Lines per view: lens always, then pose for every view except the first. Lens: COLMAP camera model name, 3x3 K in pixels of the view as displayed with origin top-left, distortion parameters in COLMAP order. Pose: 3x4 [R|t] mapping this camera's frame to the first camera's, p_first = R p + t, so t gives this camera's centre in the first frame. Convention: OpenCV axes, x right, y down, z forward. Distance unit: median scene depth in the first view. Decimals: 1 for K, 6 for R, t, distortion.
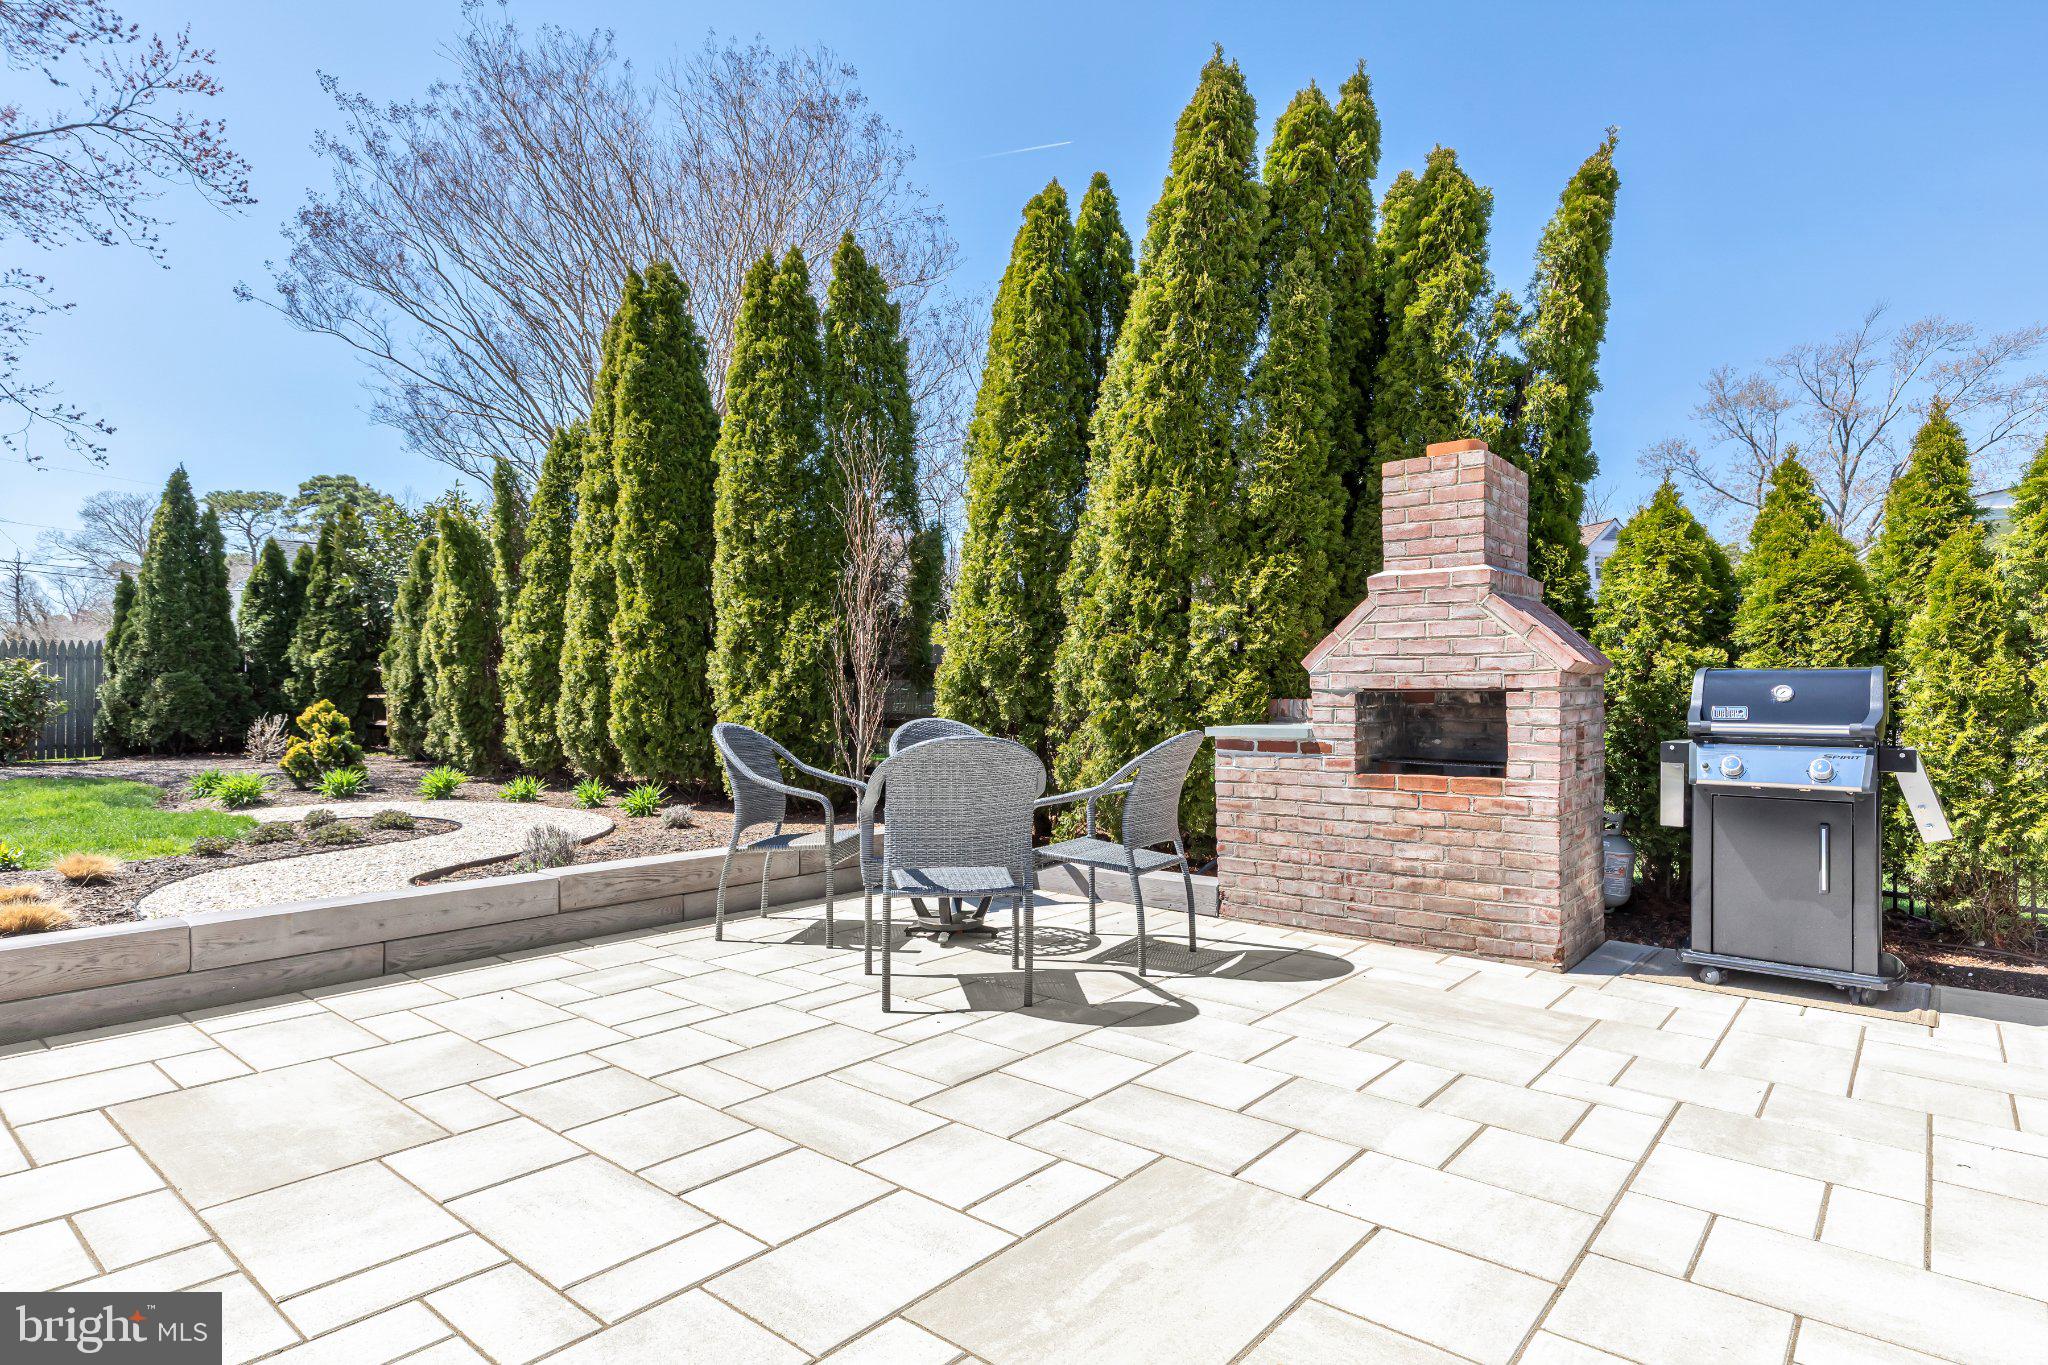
lens RADIAL K [[1086.7, 0, 1013.5], [0, 1086.7, 671.6], [0, 0, 1]] dist [-0.000892, 0.001230]
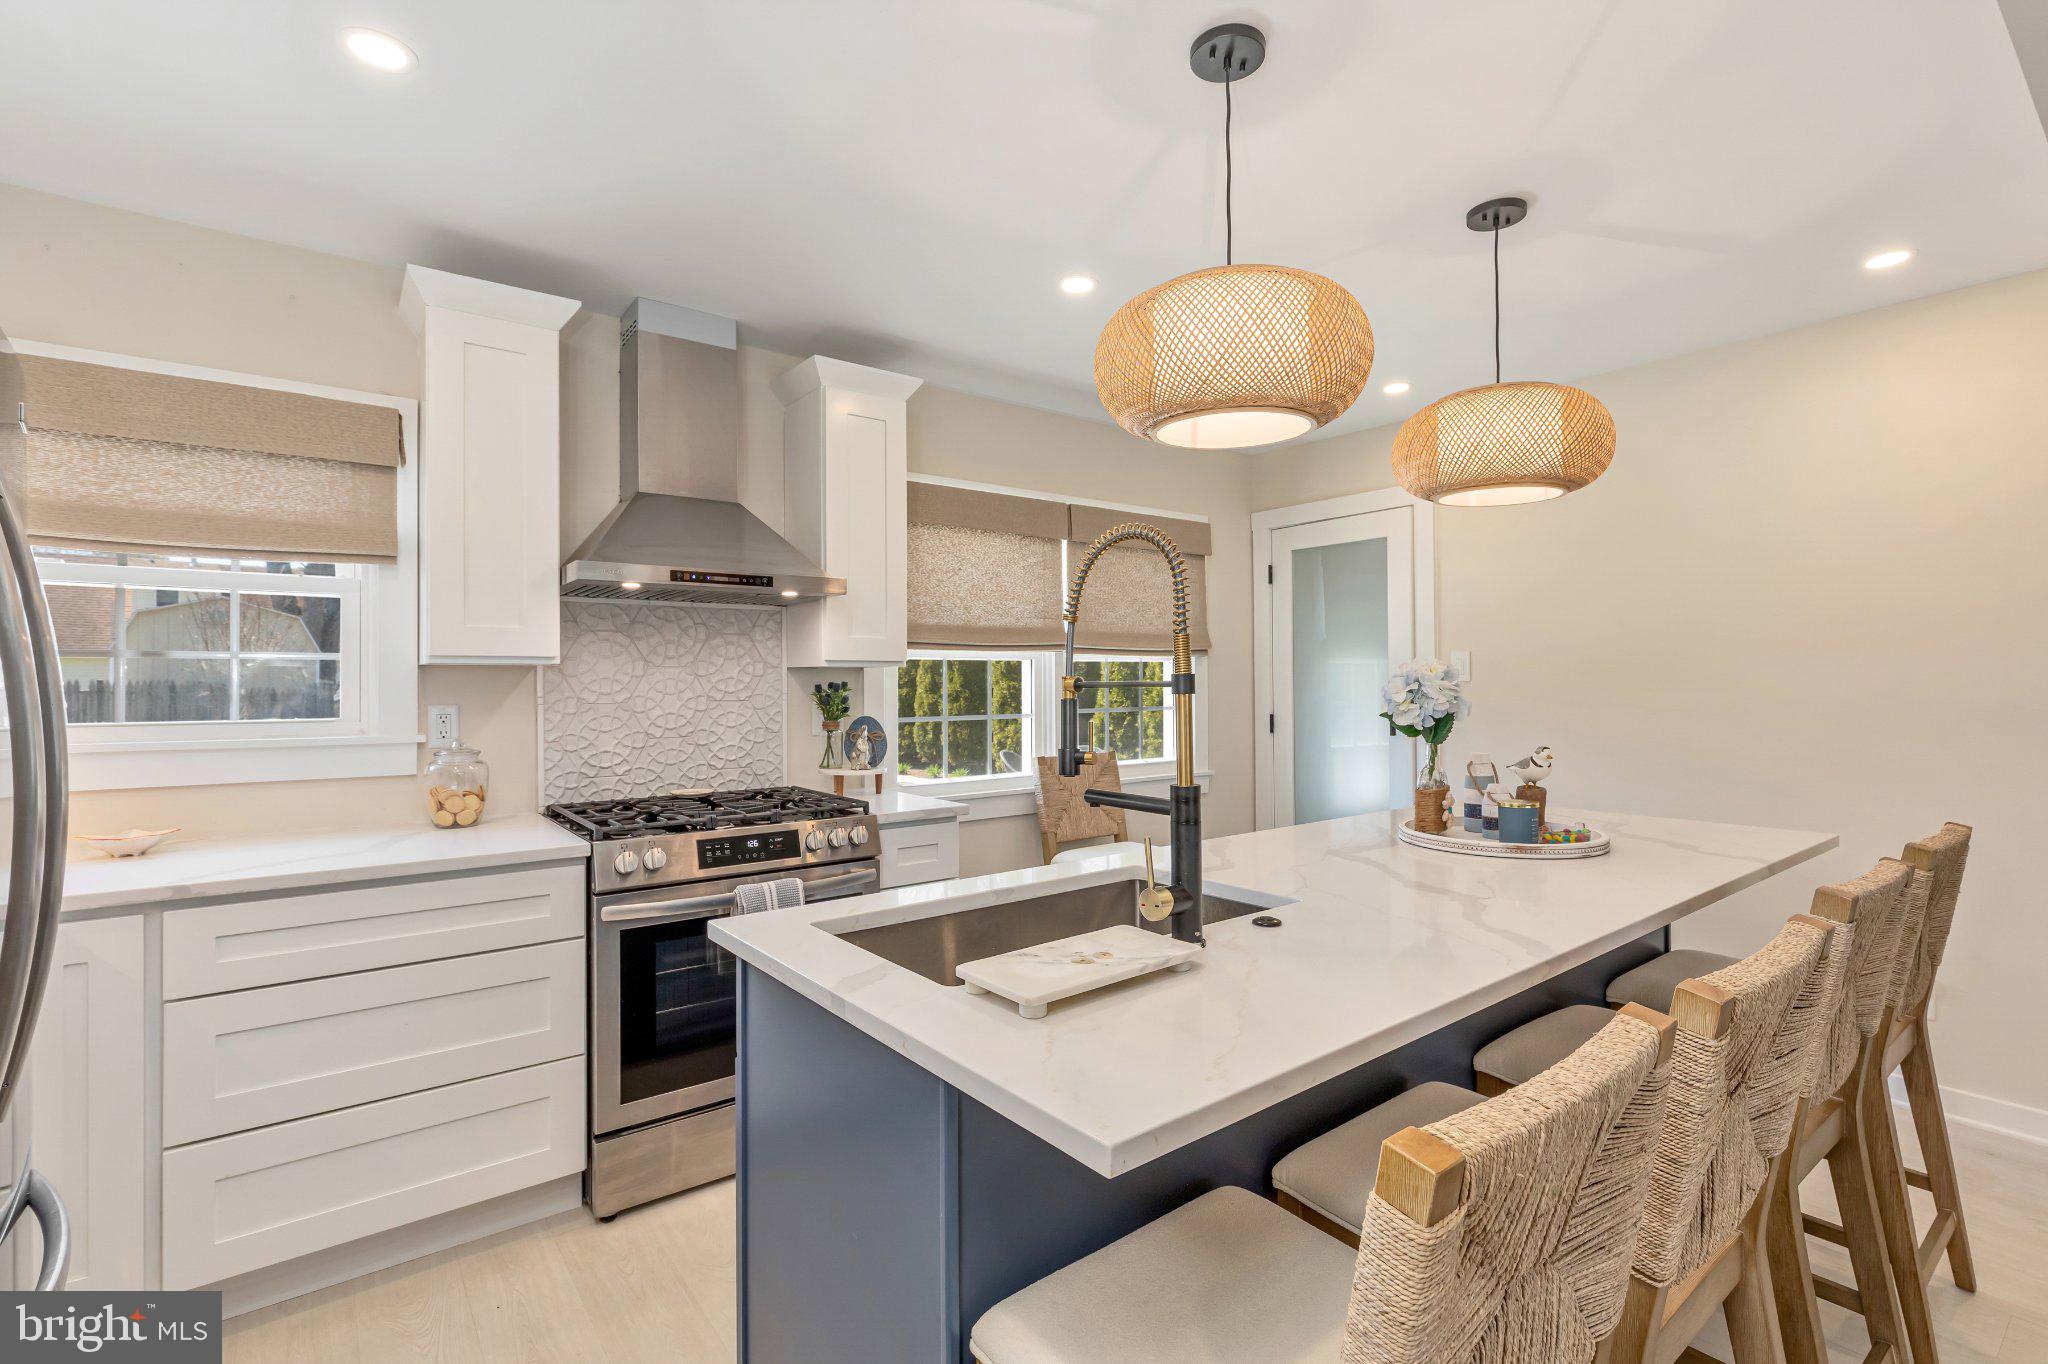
lens RADIAL K [[939.7, 0, 1025.7], [0, 939.7, 676.4], [0, 0, 1]] dist [0.002530, 0.000136]
pose [[0.977661, -0.003523, -0.210158, 0.213229], [0.007622, 0.999796, 0.018701, -0.134520], [0.210049, -0.019885, 0.977489, -0.948741]]
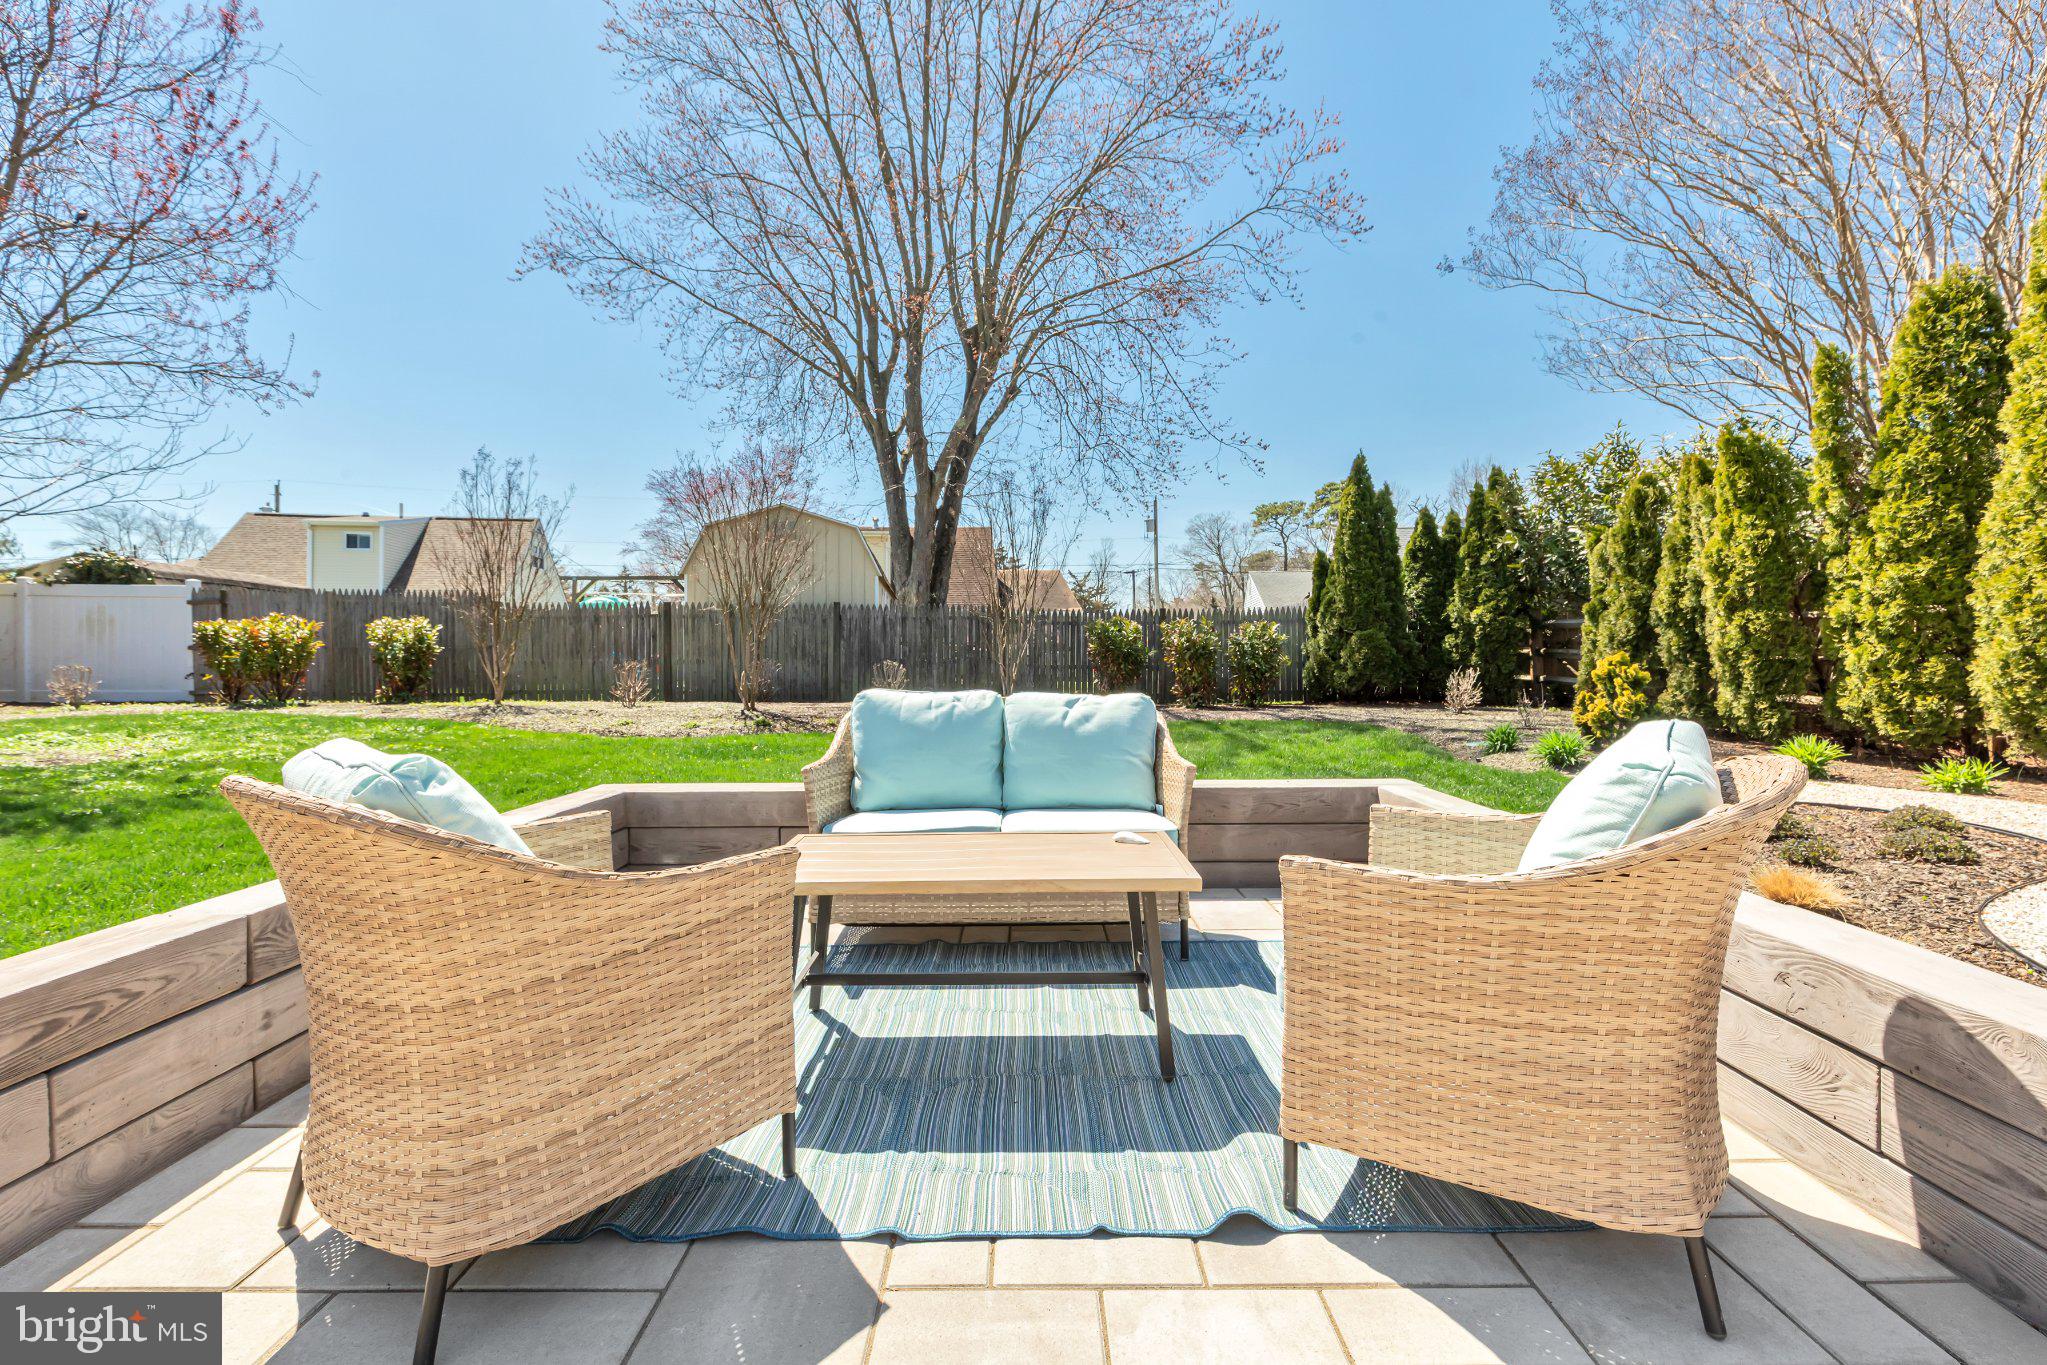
lens RADIAL K [[925.2, 0, 1030.9], [0, 925.2, 648.9], [0, 0, 1]] dist [-0.004950, 0.000803]
pose [[0.650748, -0.007399, -0.759258, -0.539719], [0.021047, 0.999744, 0.008297, 0.009529], [0.759002, -0.021379, 0.650737, 0.197187]]
